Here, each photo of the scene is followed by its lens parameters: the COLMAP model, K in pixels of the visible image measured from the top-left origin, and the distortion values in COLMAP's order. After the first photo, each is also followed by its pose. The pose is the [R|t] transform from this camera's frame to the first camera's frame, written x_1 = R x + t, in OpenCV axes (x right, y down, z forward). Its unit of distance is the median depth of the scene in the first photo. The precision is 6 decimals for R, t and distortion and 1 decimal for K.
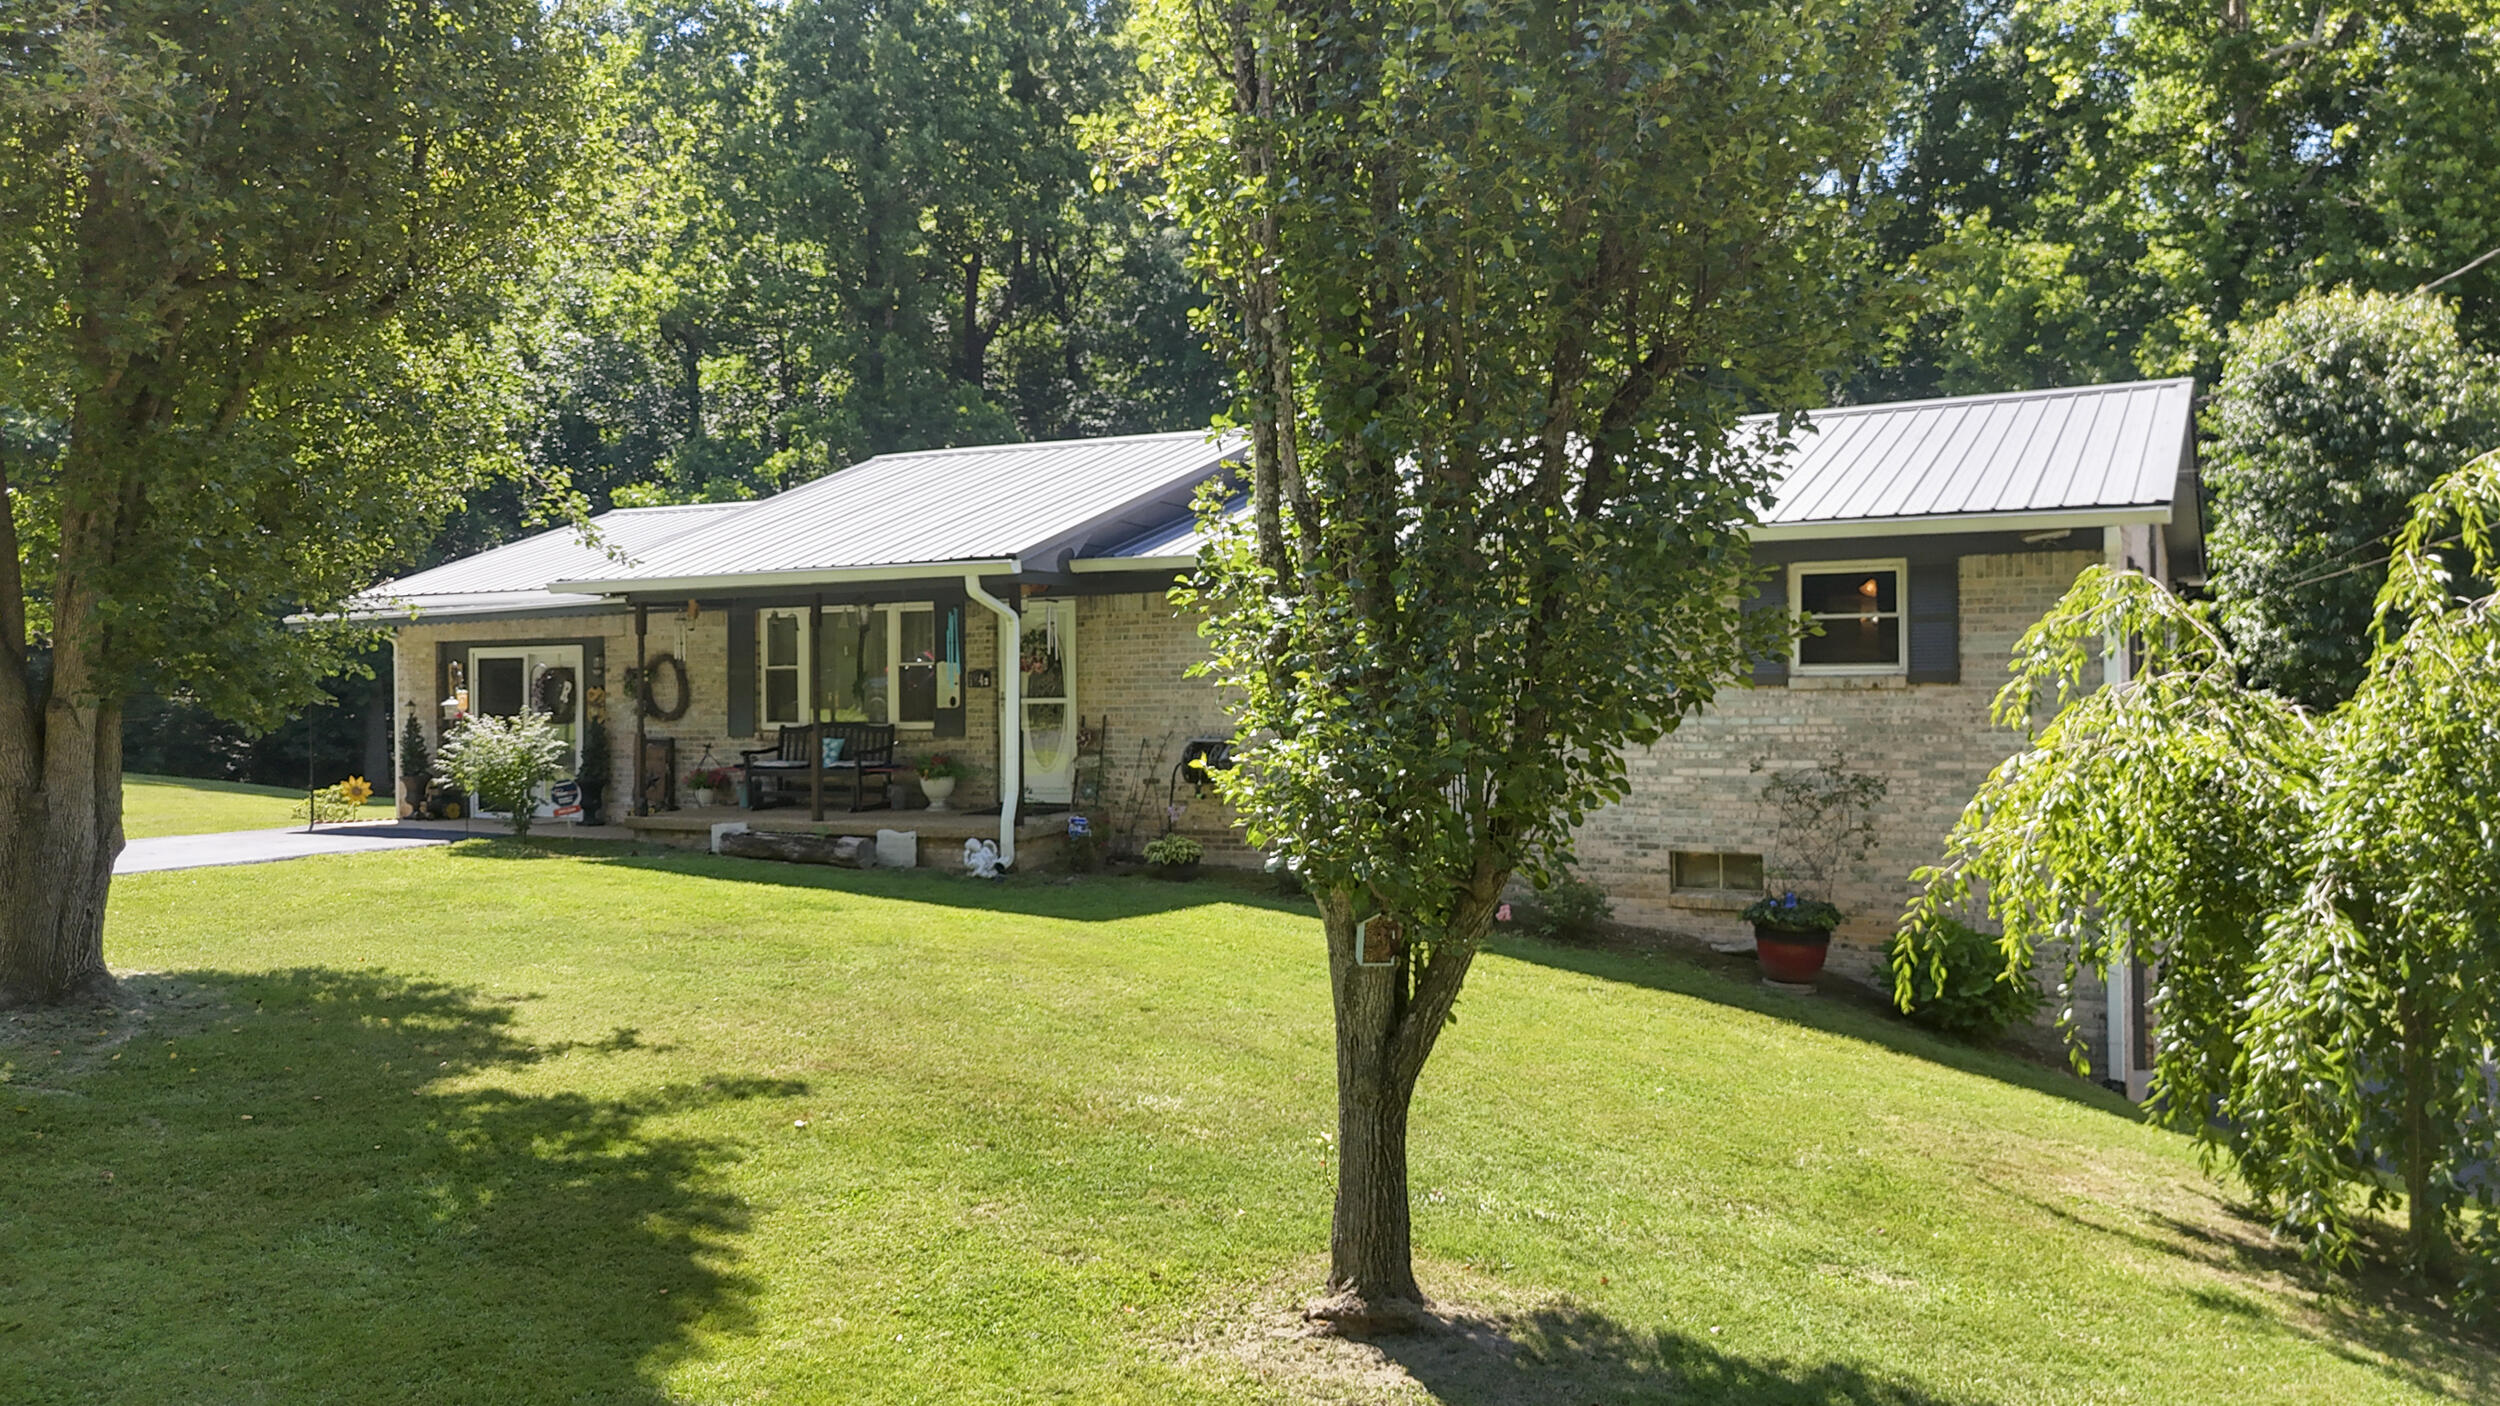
lens RADIAL K [[1912.4, 0, 1253.8], [0, 1912.4, 724.3], [0, 0, 1]] dist [0.100645, -0.130733]
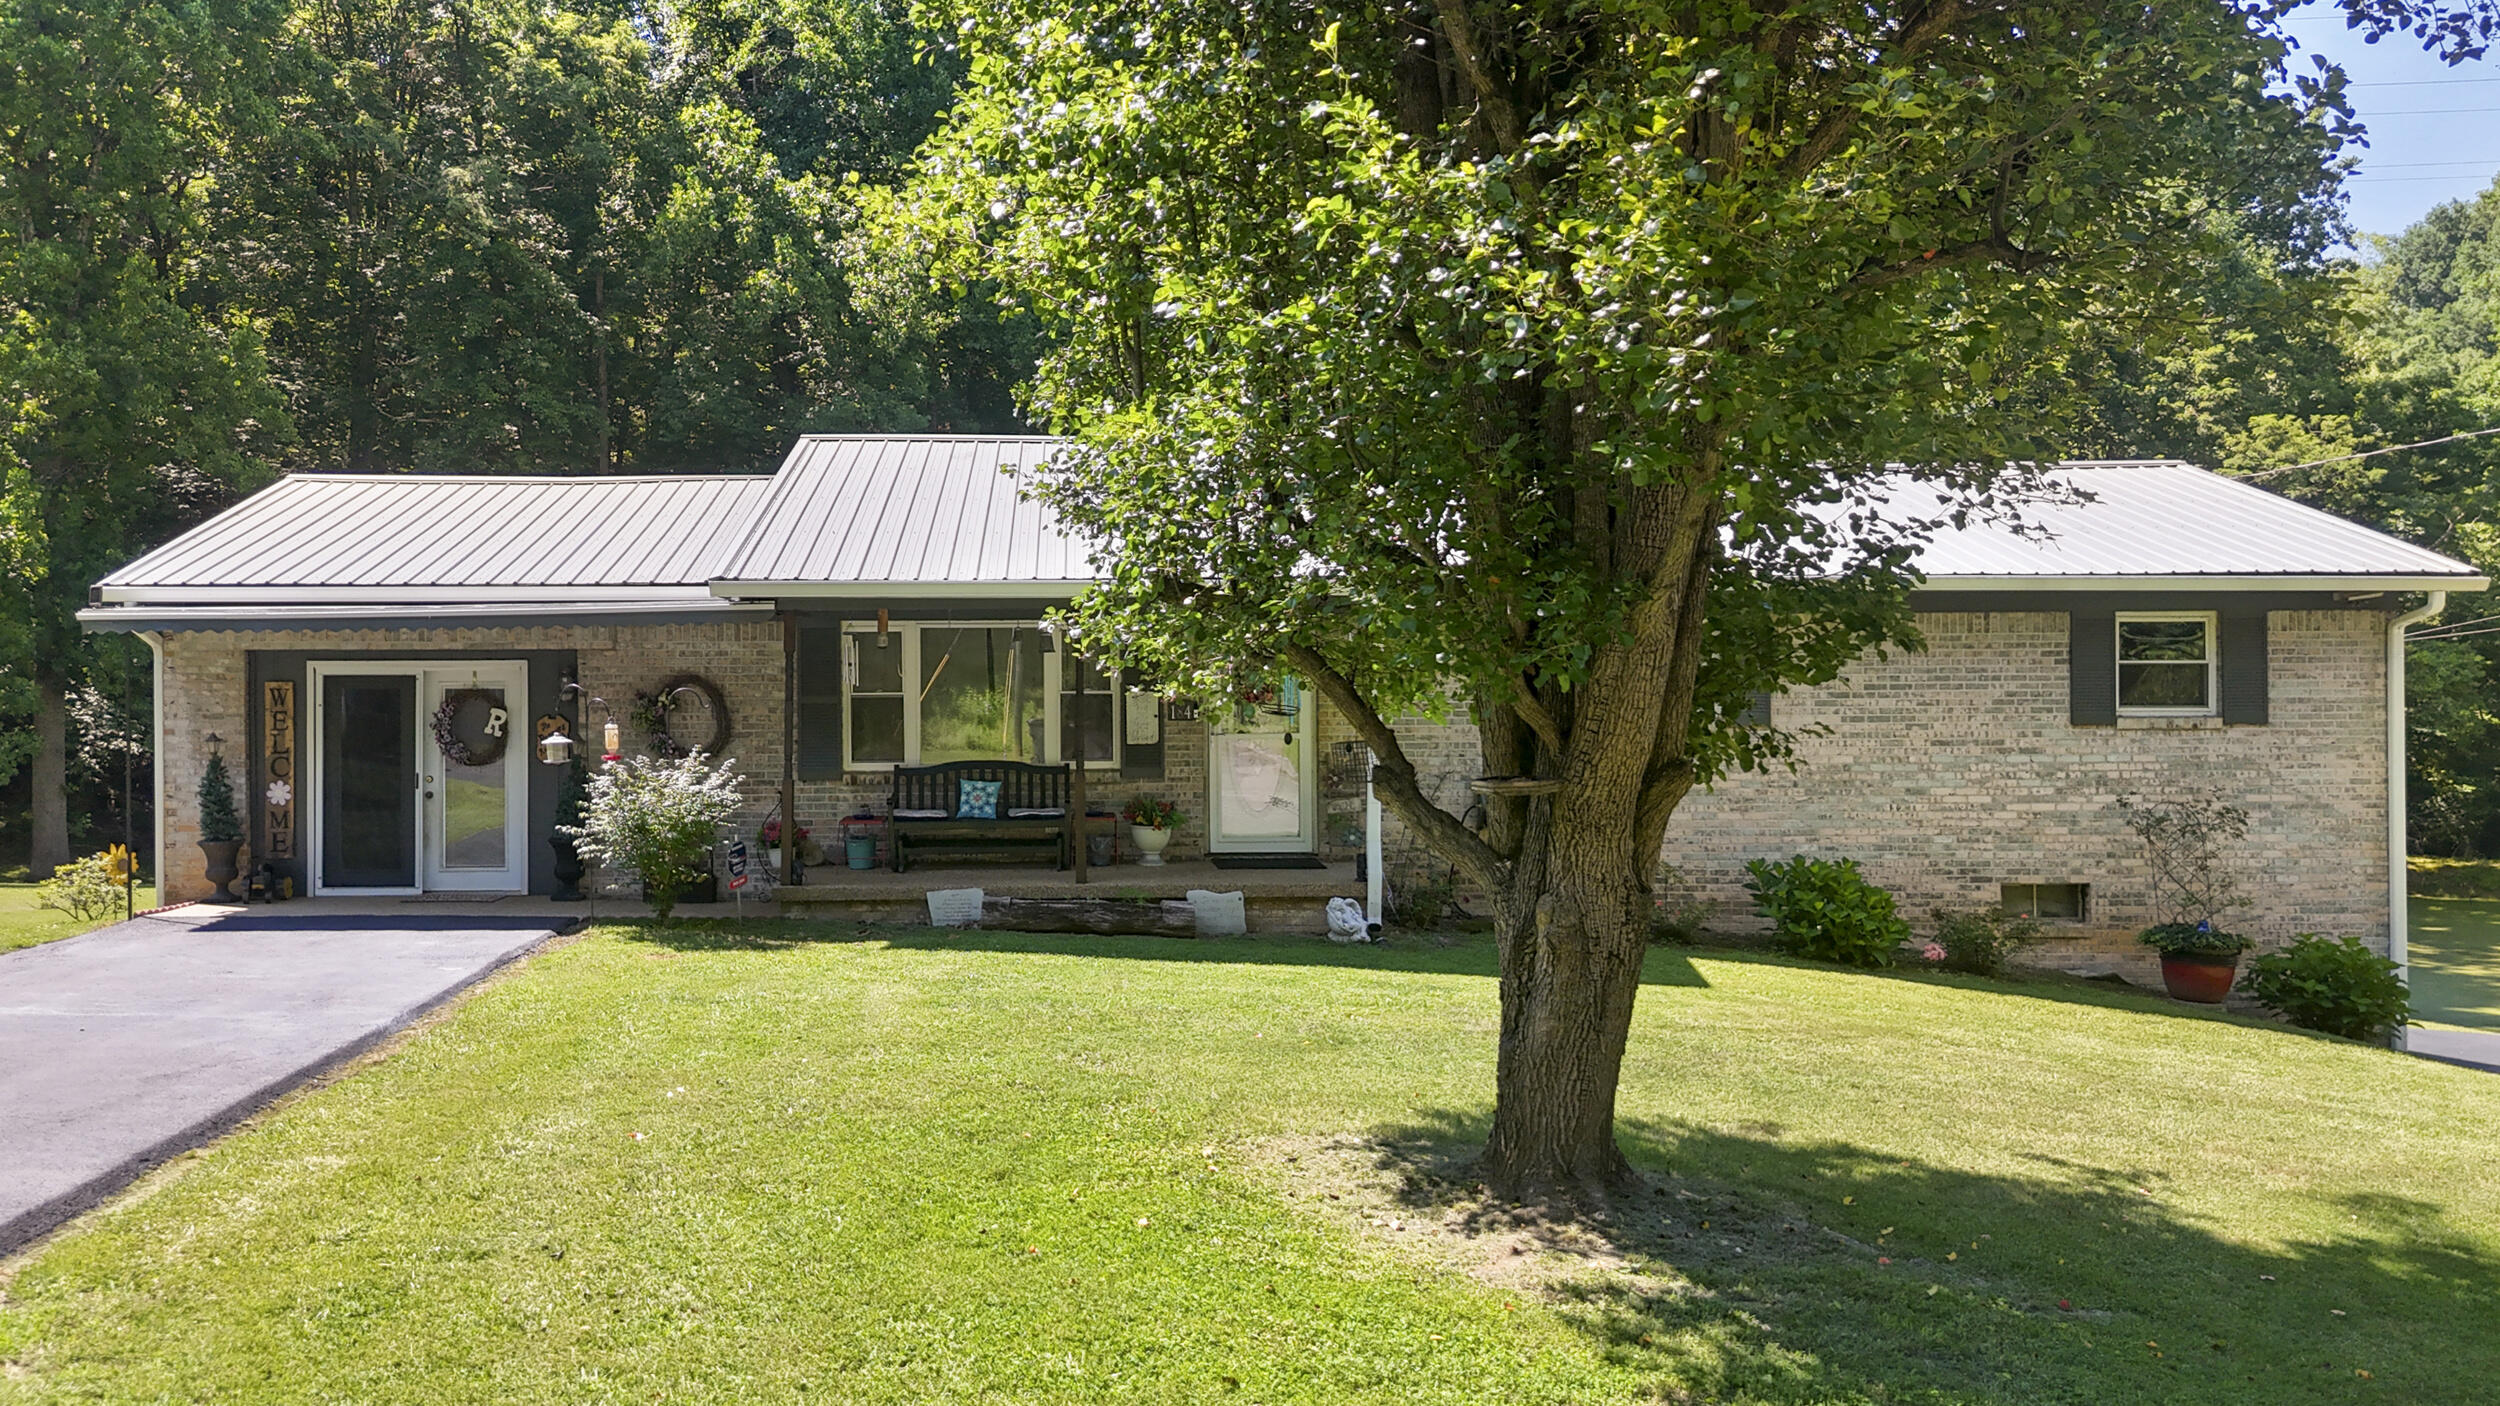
lens RADIAL K [[1912.4, 0, 1253.8], [0, 1912.4, 724.3], [0, 0, 1]] dist [0.100645, -0.130733]
pose [[0.874971, 0.002752, 0.484167, -0.641834], [0.002904, 0.999936, -0.010931, -0.009922], [-0.484166, 0.010970, 0.874907, 0.275890]]
